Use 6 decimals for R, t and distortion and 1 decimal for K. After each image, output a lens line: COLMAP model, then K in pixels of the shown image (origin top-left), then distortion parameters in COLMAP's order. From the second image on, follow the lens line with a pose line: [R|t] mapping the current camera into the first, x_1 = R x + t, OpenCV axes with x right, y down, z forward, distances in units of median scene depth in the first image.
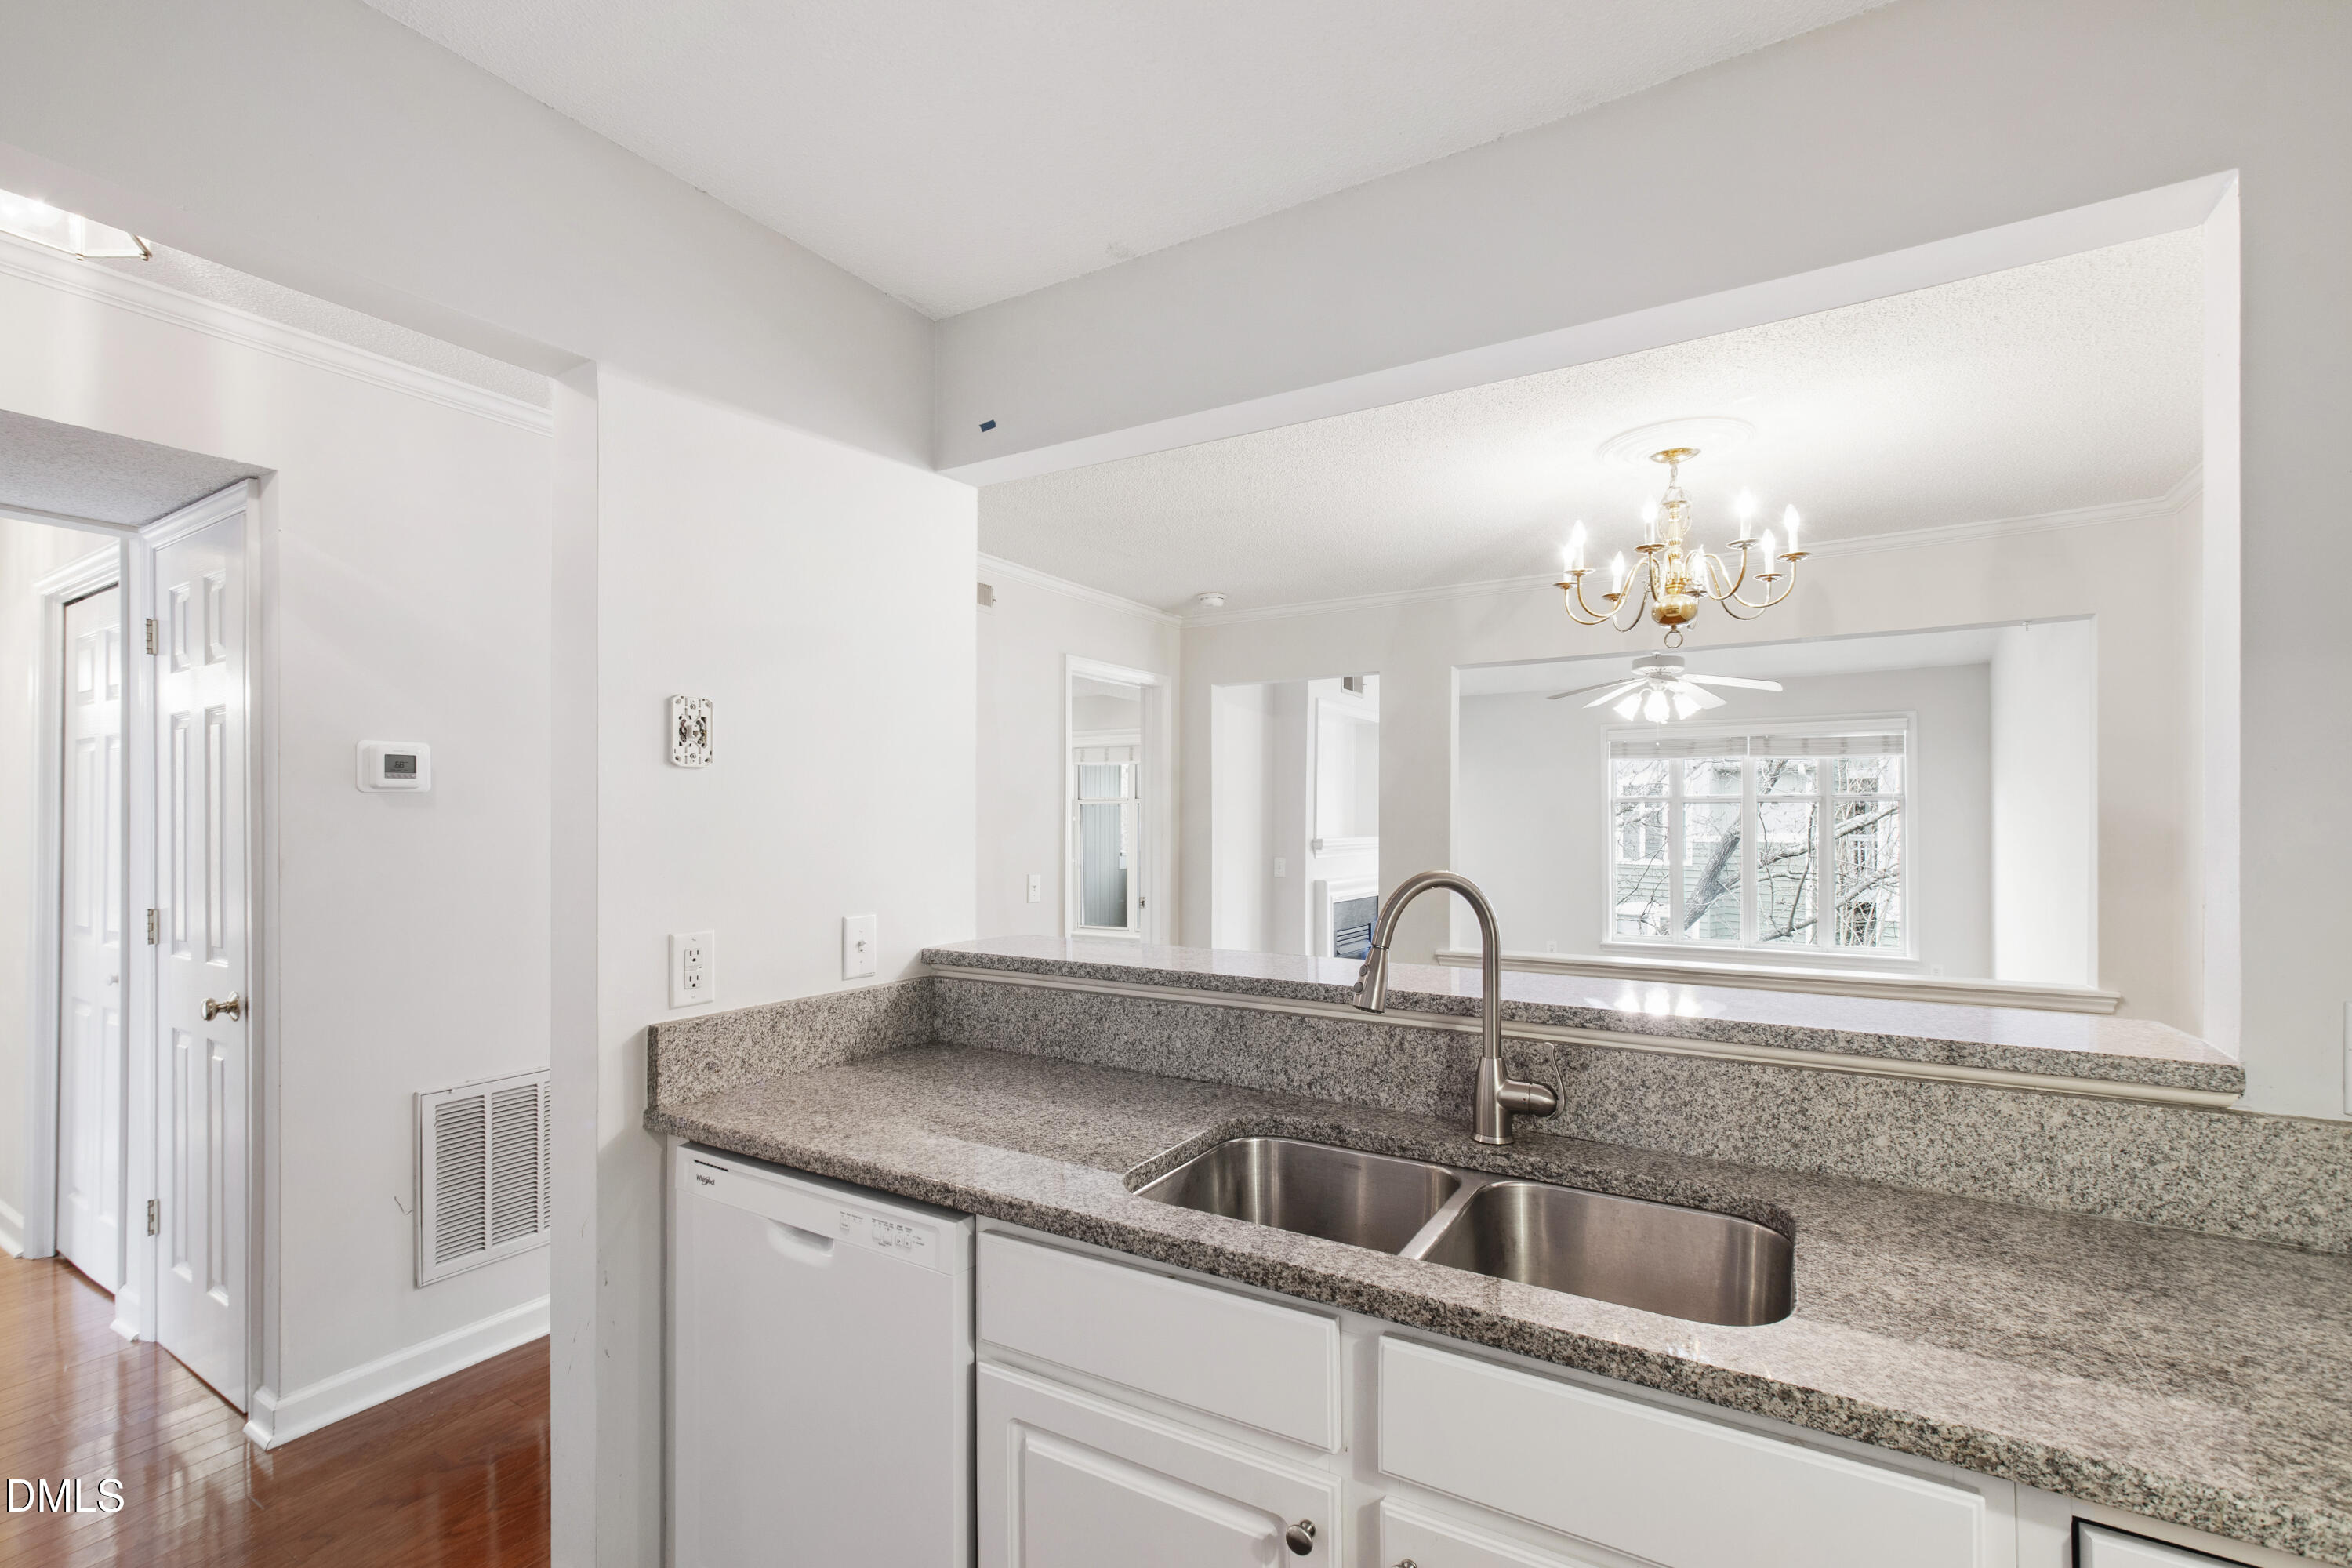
lens RADIAL K [[1036.6, 0, 1169.9], [0, 1036.6, 813.9], [0, 0, 1]] dist [-0.000383, 0.000084]
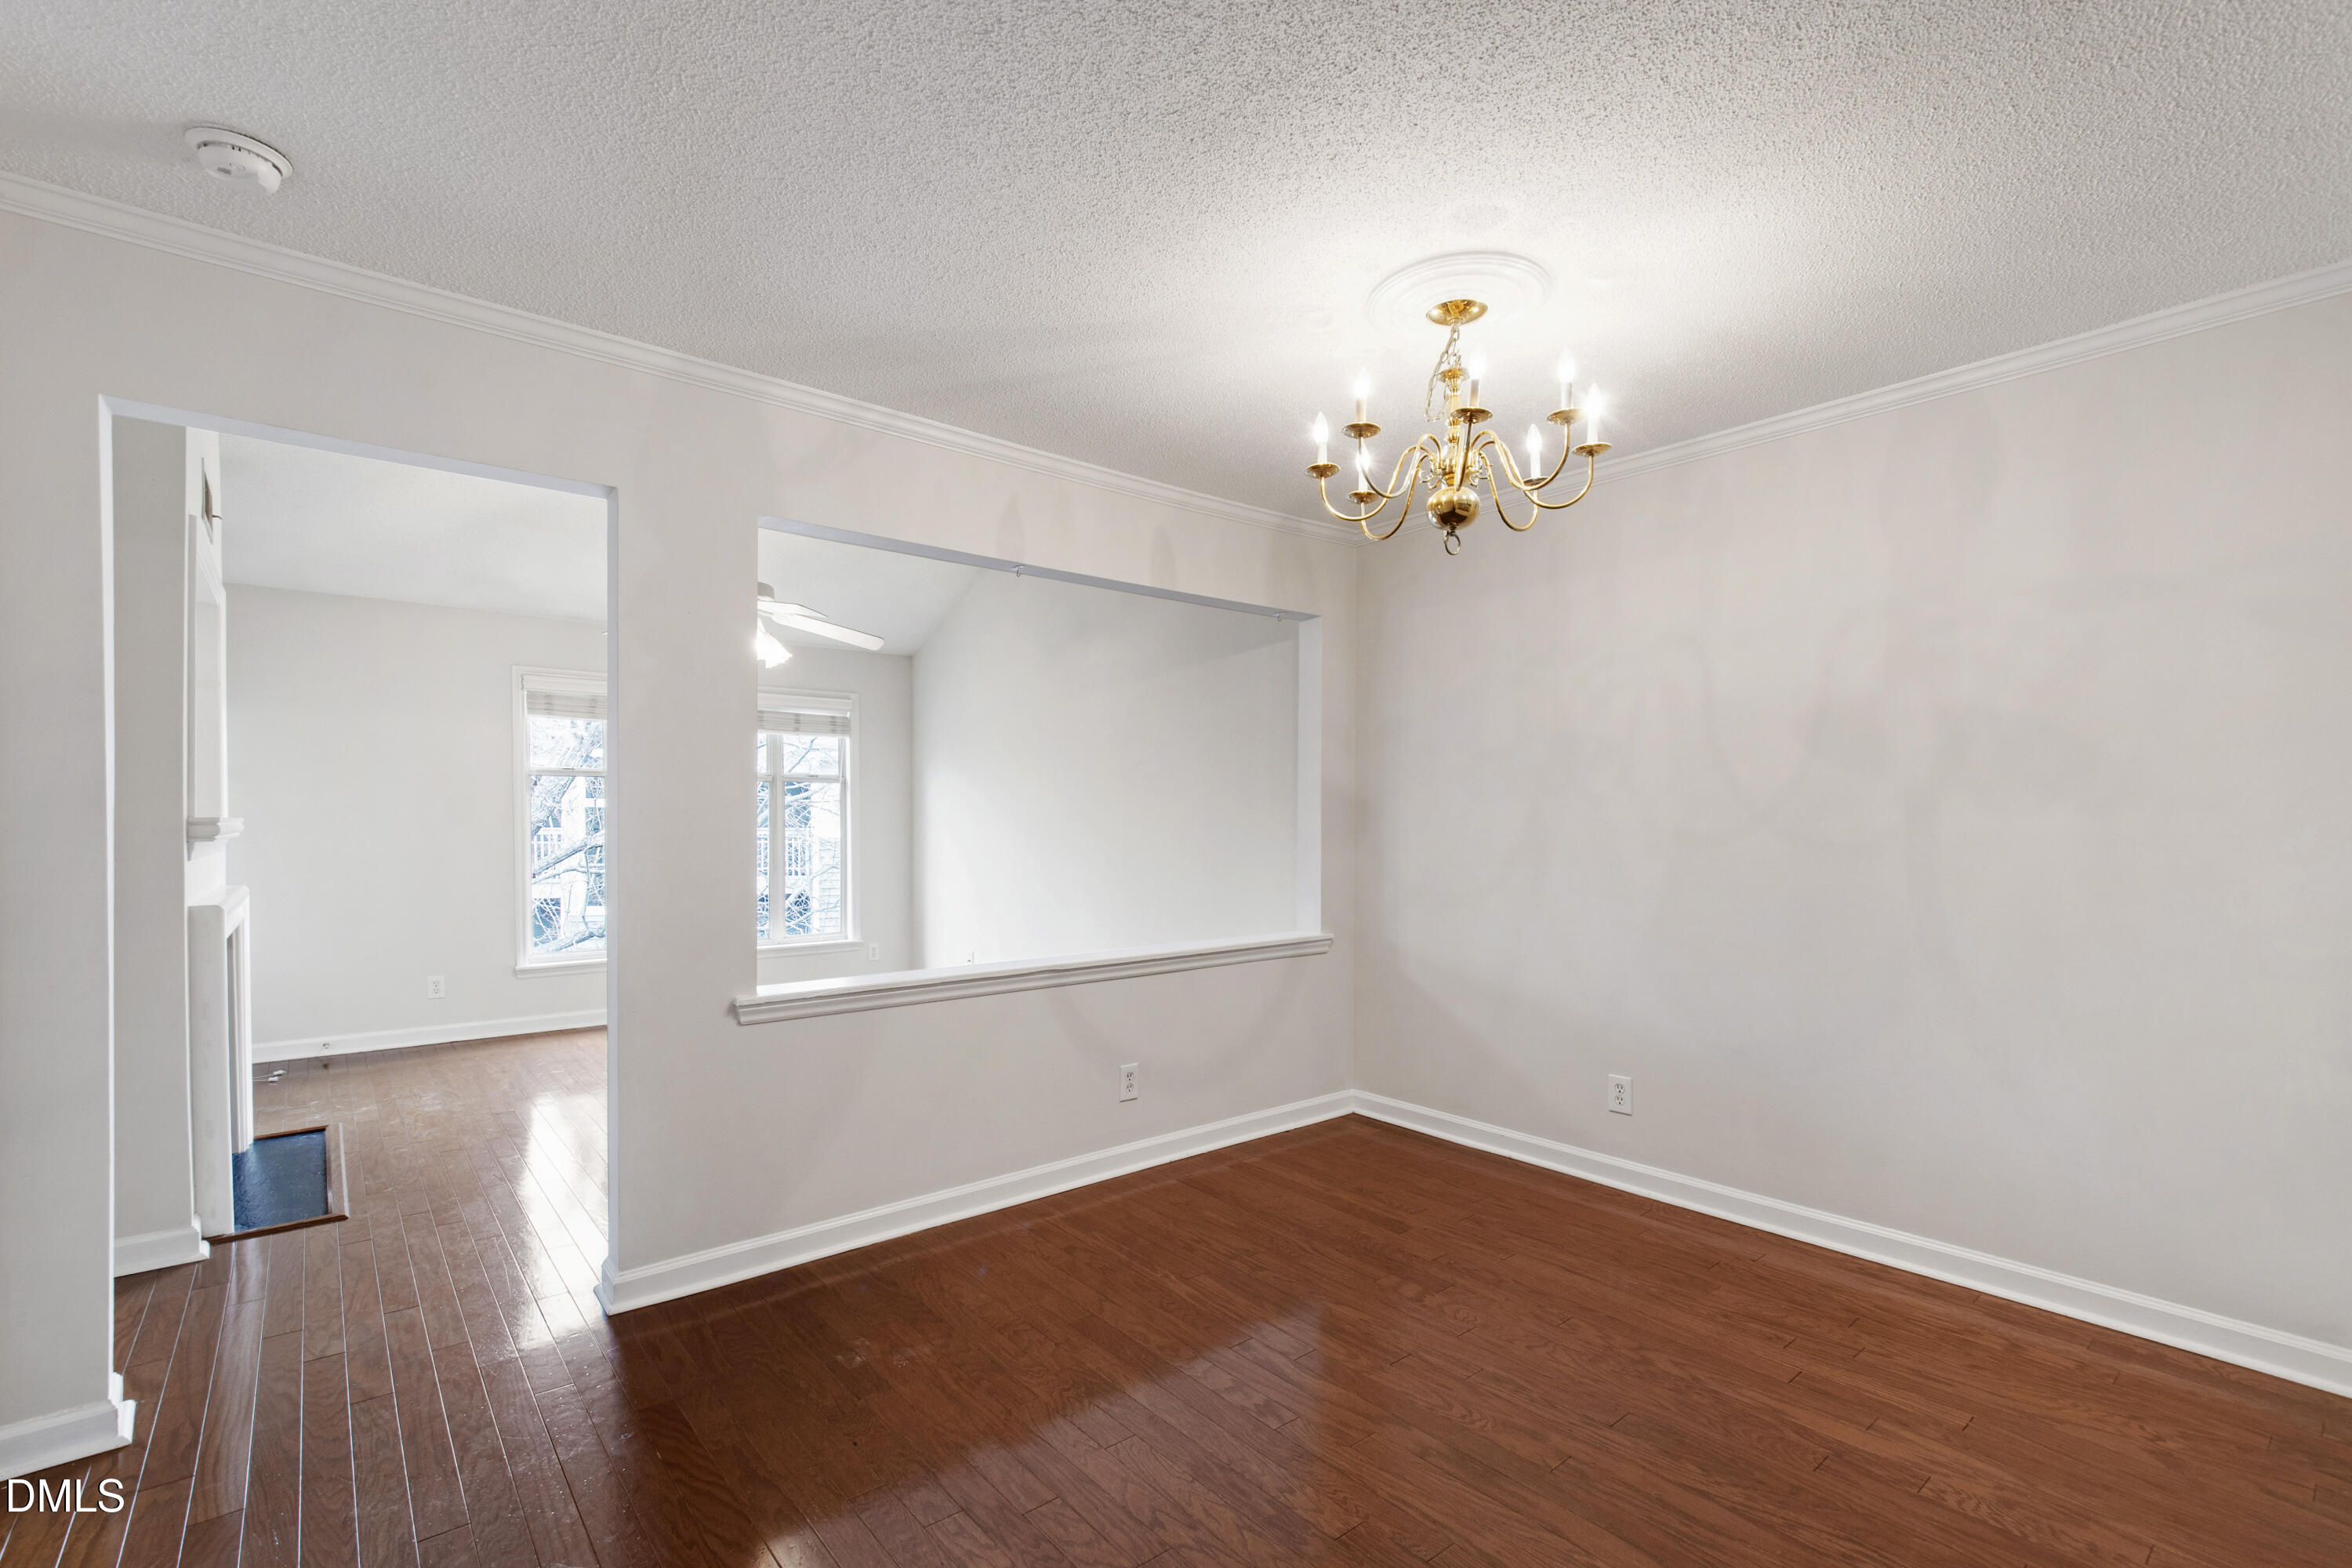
lens RADIAL K [[1036.6, 0, 1169.9], [0, 1036.6, 813.9], [0, 0, 1]] dist [-0.000383, 0.000084]
pose [[0.315935, 0.003688, 0.948774, -0.573839], [-0.006219, 0.999979, -0.001817, 0.070460], [-0.948761, -0.005327, 0.315951, 1.606024]]
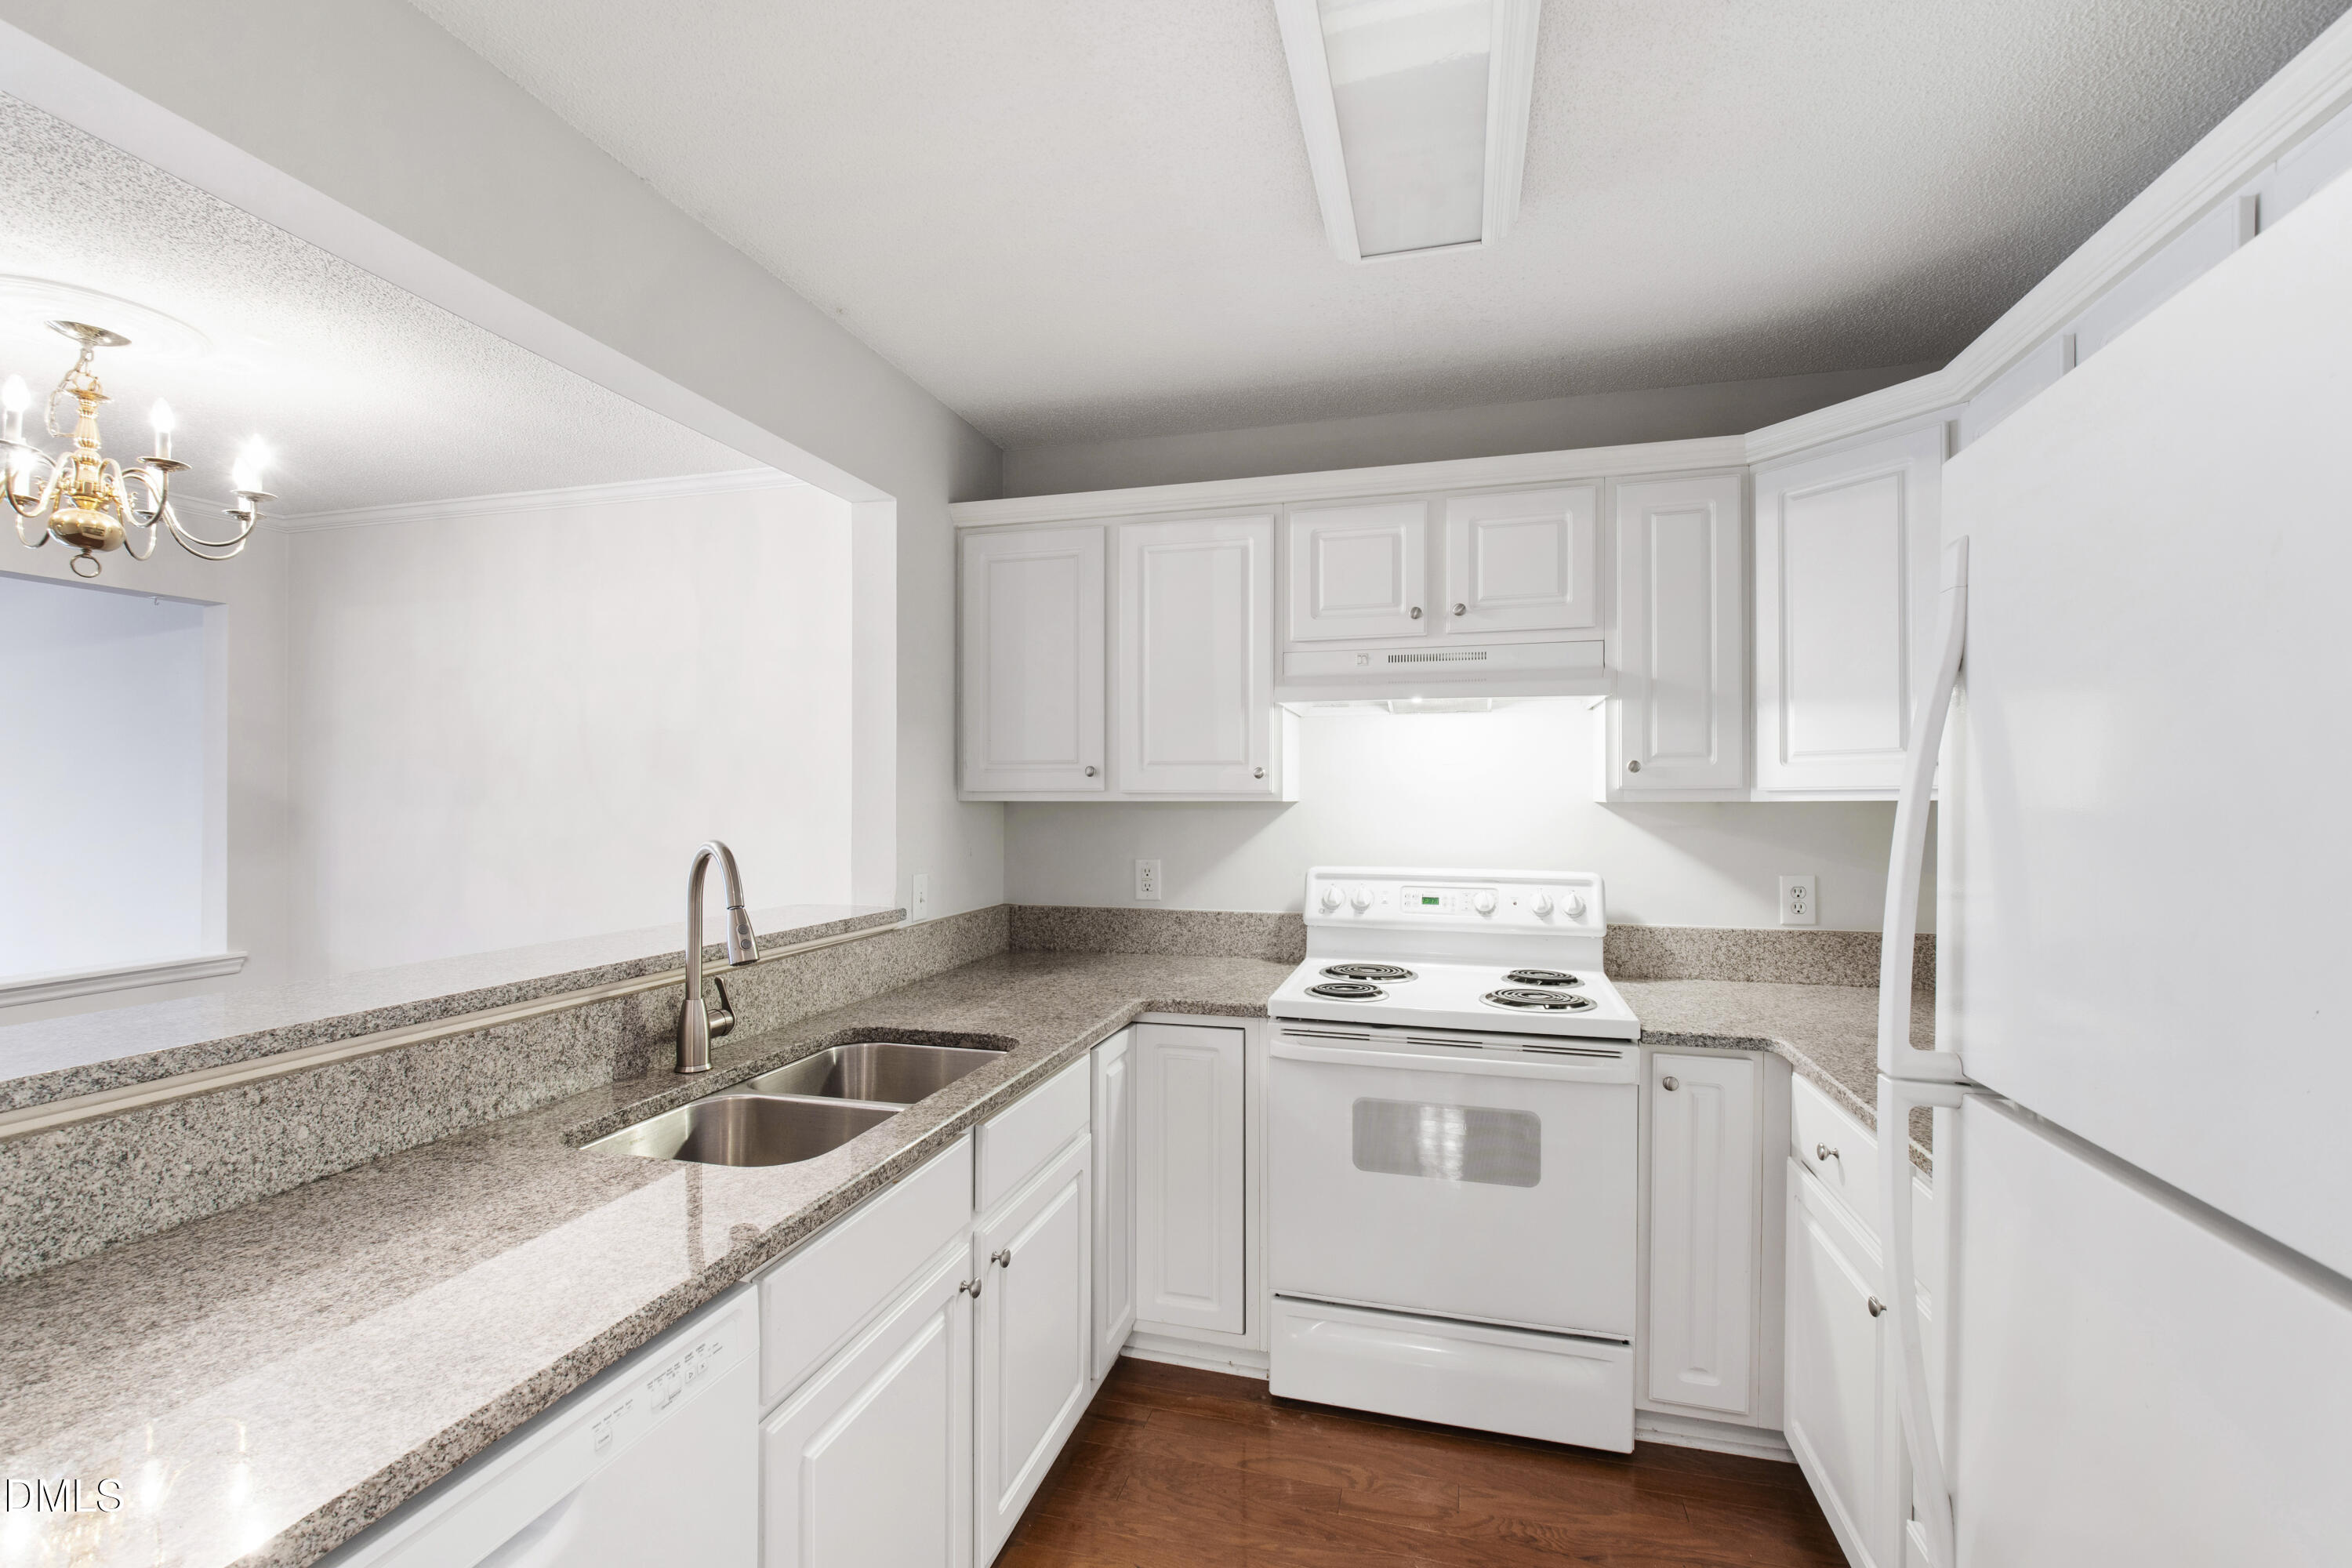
lens RADIAL K [[1039.2, 0, 1176.0], [0, 1039.2, 784.0], [0, 0, 1]] dist [-0.000181, 0.000199]
pose [[-0.272300, 0.012919, 0.962126, -0.841440], [-0.007030, 0.999856, -0.015415, 0.005825], [-0.962187, -0.010961, -0.272170, 0.695643]]
